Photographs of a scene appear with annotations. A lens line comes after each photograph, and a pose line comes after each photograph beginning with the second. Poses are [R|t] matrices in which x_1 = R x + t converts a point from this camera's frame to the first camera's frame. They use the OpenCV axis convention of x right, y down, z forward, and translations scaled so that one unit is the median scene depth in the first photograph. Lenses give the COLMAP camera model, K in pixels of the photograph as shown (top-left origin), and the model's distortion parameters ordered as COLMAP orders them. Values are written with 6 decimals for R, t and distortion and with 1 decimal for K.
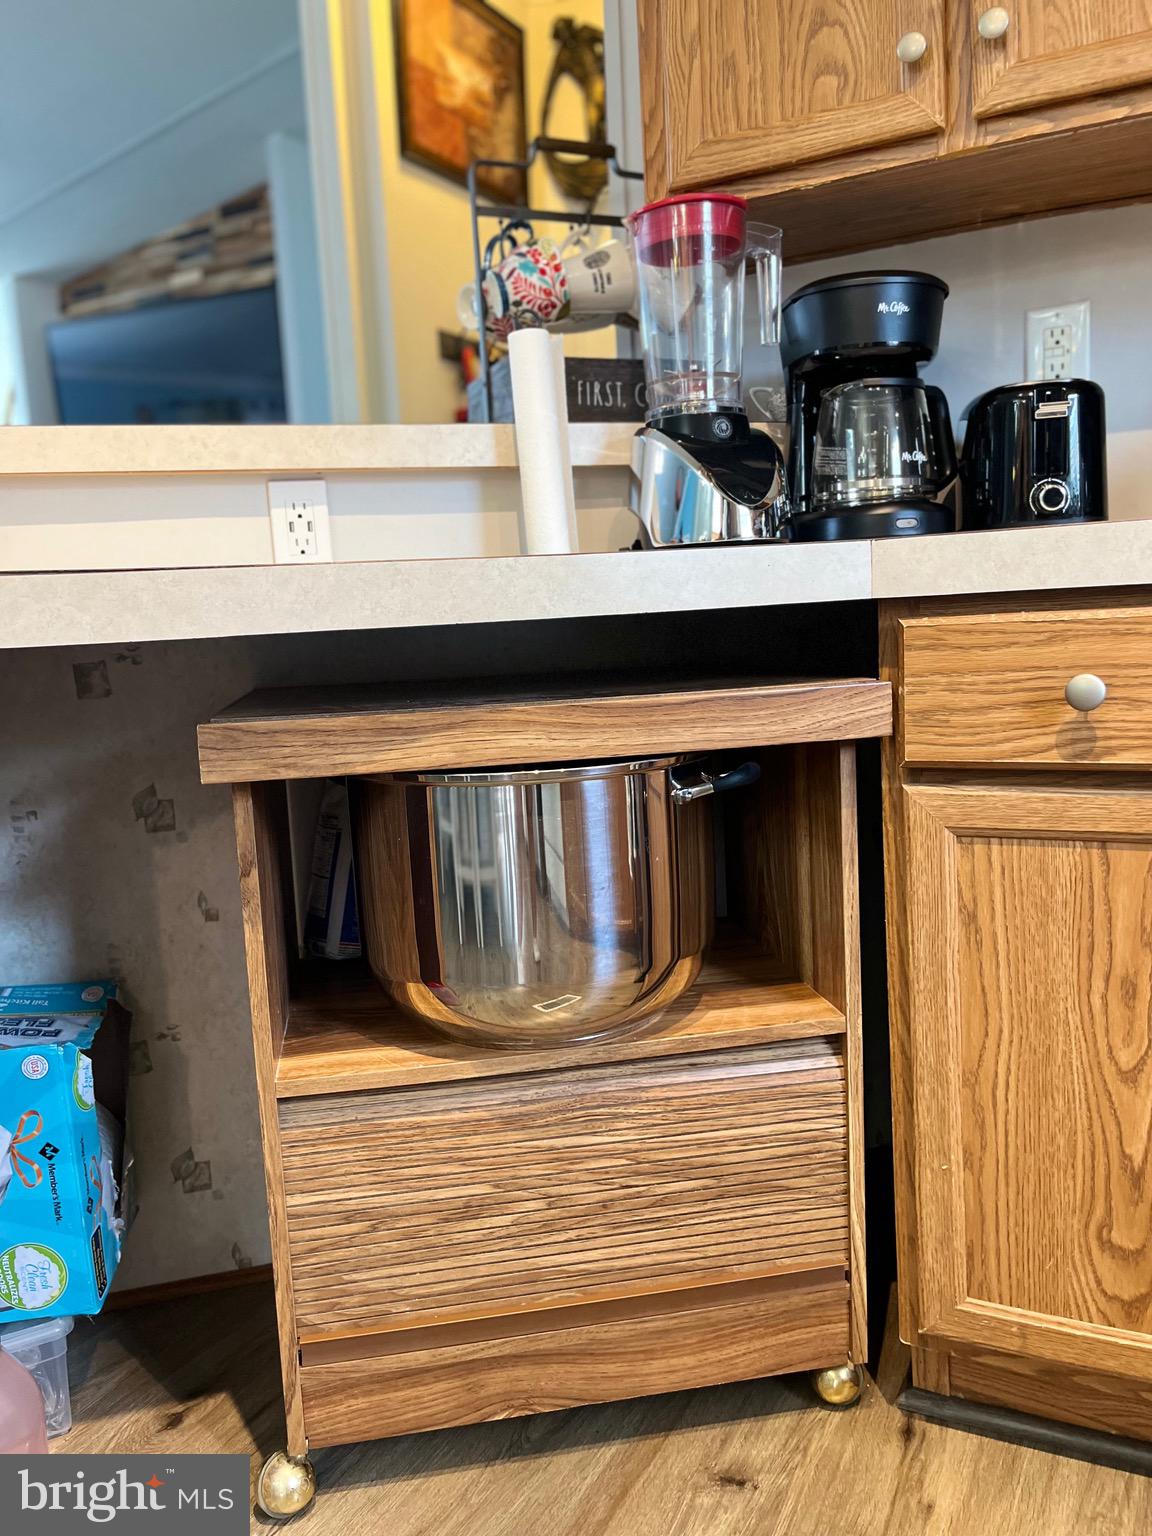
lens RADIAL K [[1160.1, 0, 589.0], [0, 1160.1, 767.5], [0, 0, 1]] dist [0.075188, -0.107909]
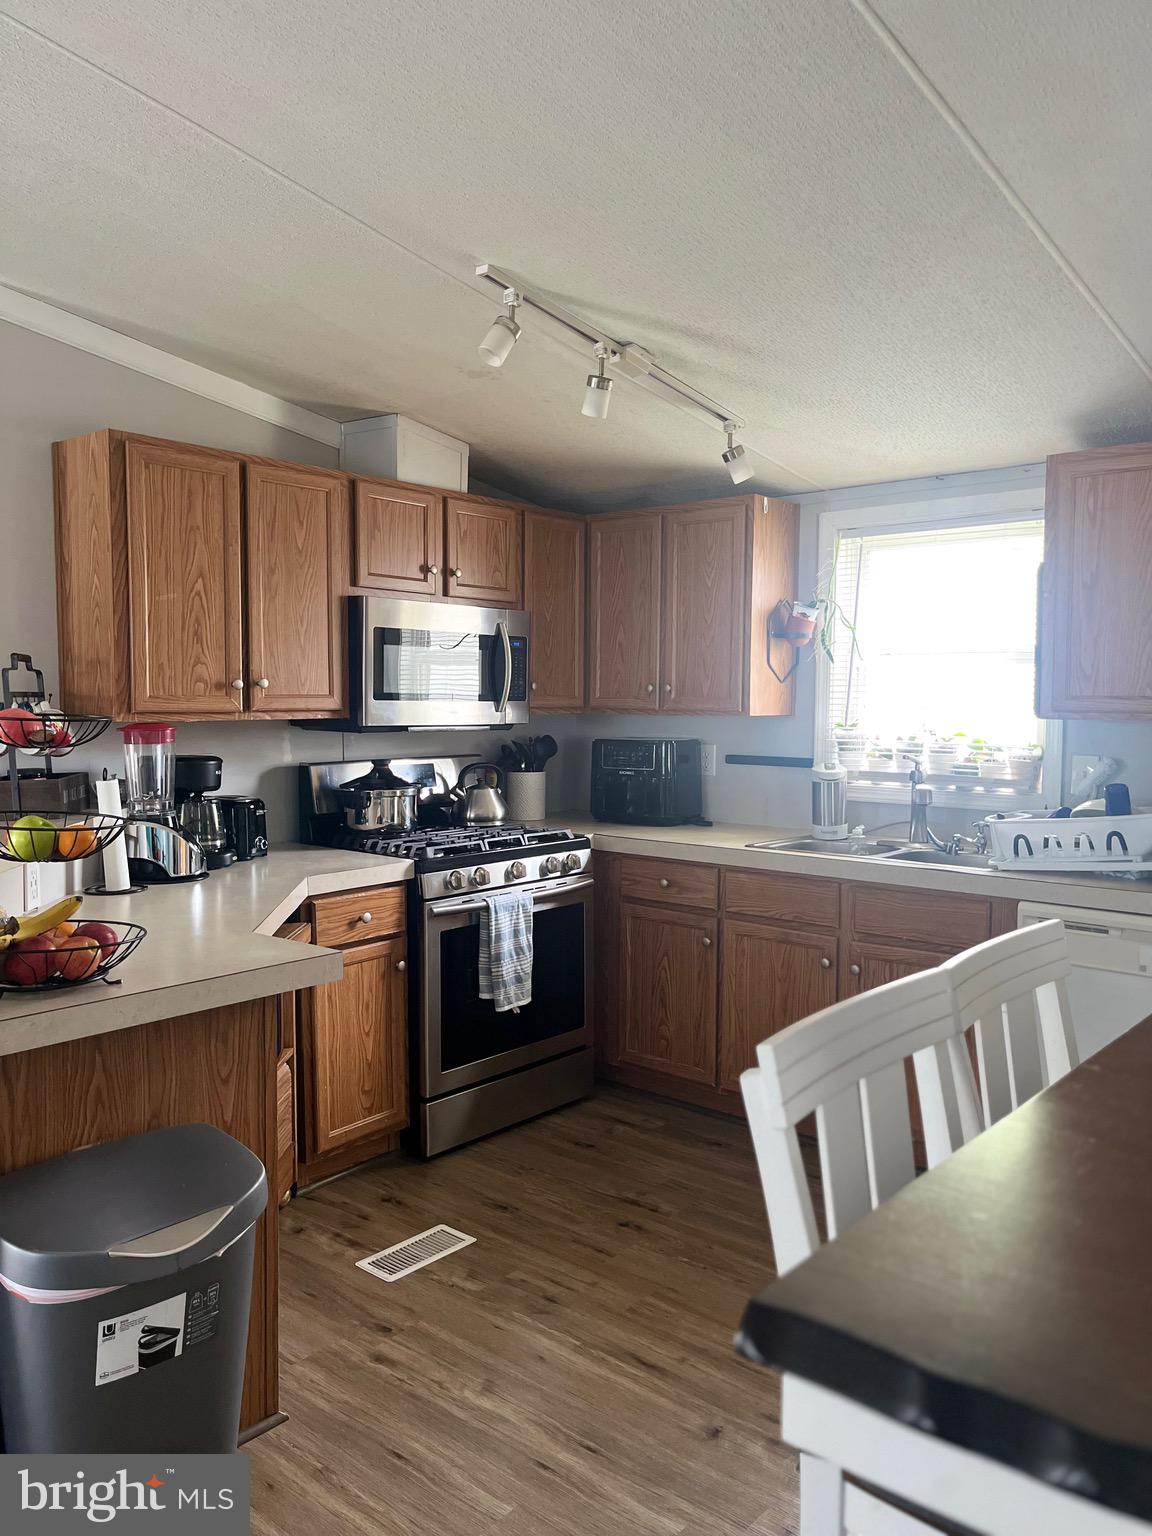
lens RADIAL K [[1160.1, 0, 589.0], [0, 1160.1, 767.5], [0, 0, 1]] dist [0.075188, -0.107909]
pose [[0.214163, -0.013156, 0.976709, -2.480362], [0.124622, 0.992106, -0.013962, -0.336235], [-0.968816, 0.124710, 0.214111, -0.361129]]
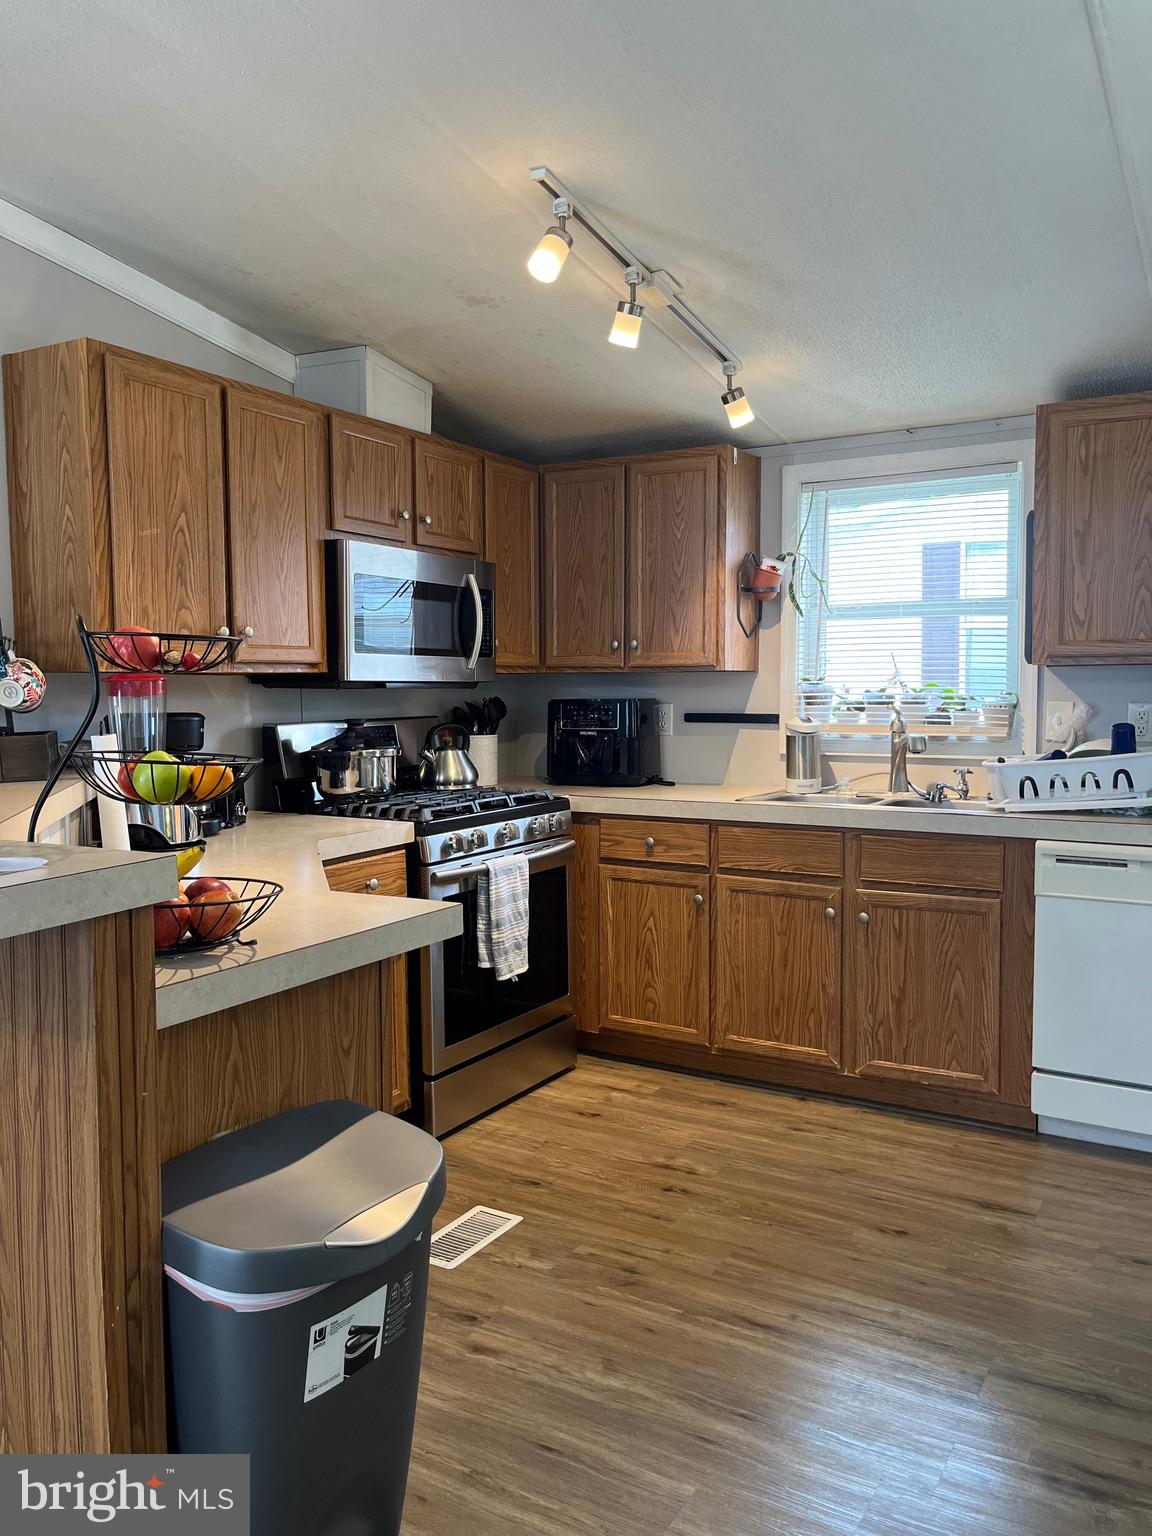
lens RADIAL K [[1161.7, 0, 577.6], [0, 1161.7, 761.0], [0, 0, 1]] dist [0.063662, -0.089017]
pose [[0.044697, -0.020186, 0.998797, -2.420023], [0.146335, 0.989144, 0.013442, -0.321838], [-0.988225, 0.145558, 0.047166, 0.246285]]
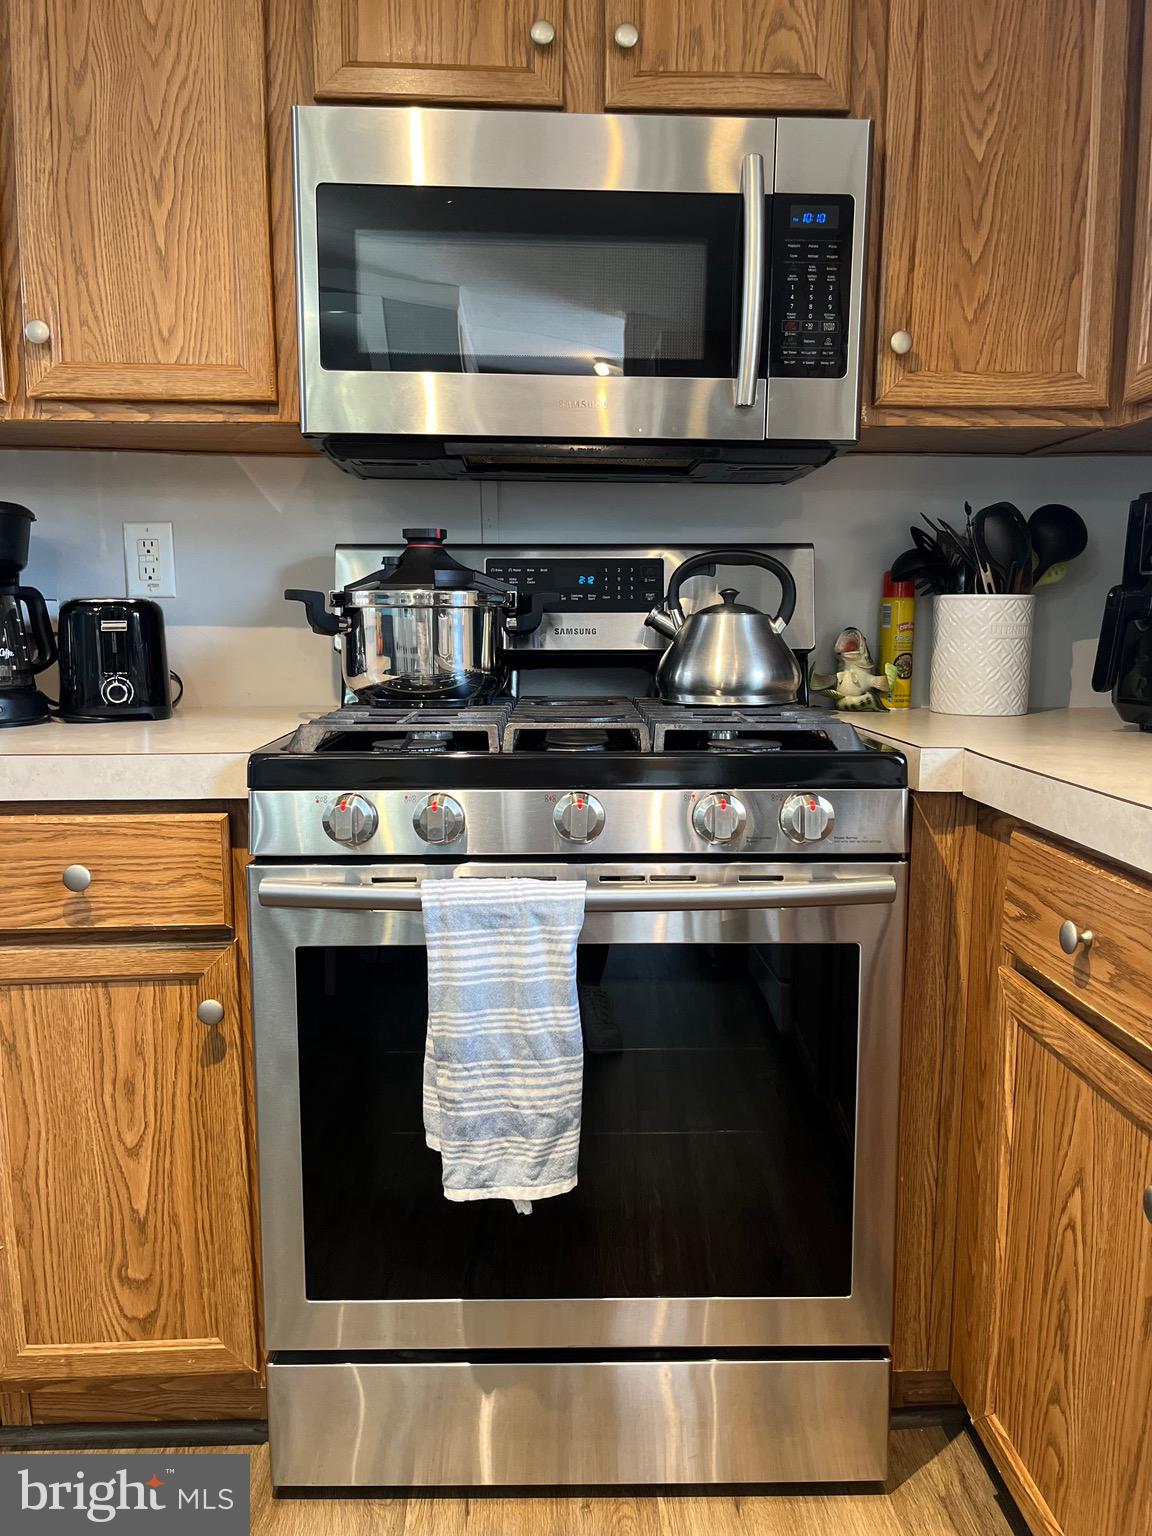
lens RADIAL K [[1161.7, 0, 577.6], [0, 1161.7, 761.0], [0, 0, 1]] dist [0.063662, -0.089017]
pose [[0.861037, -0.017431, 0.508244, 0.216257], [0.028676, 0.999486, -0.014302, -0.150125], [-0.507733, 0.026889, 0.861095, -0.427838]]
